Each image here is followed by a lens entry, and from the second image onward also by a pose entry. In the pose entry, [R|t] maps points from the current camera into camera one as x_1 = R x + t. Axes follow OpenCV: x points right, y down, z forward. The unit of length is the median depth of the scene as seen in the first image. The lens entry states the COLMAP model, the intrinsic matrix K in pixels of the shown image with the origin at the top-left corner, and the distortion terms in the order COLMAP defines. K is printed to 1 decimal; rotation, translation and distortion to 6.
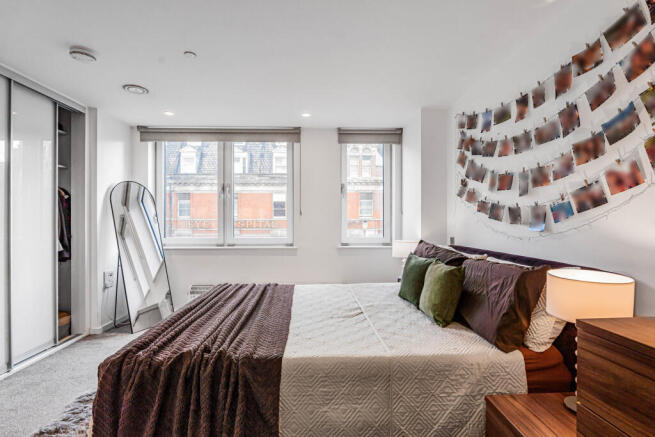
lens RADIAL K [[317.6, 0, 325.6], [0, 317.6, 221.2], [0, 0, 1]] dist [-0.017361, -0.000113]
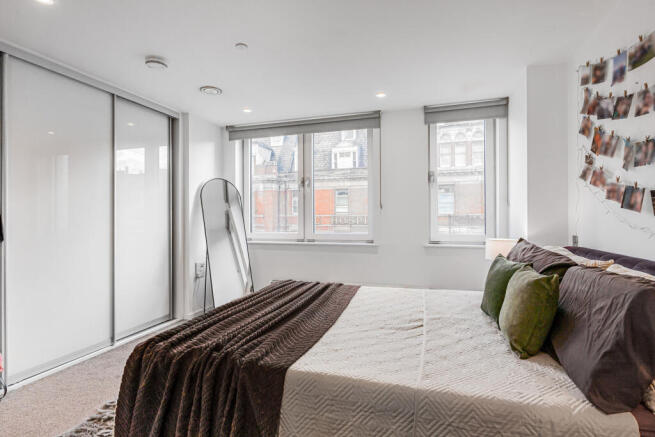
lens RADIAL K [[334.3, 0, 328.2], [0, 334.3, 216.4], [0, 0, 1]] dist [-0.005697, -0.002725]
pose [[0.939085, -0.005290, -0.343644, 0.163676], [0.004070, 0.999983, -0.004272, 0.009724], [0.343661, 0.002613, 0.939090, 0.100947]]
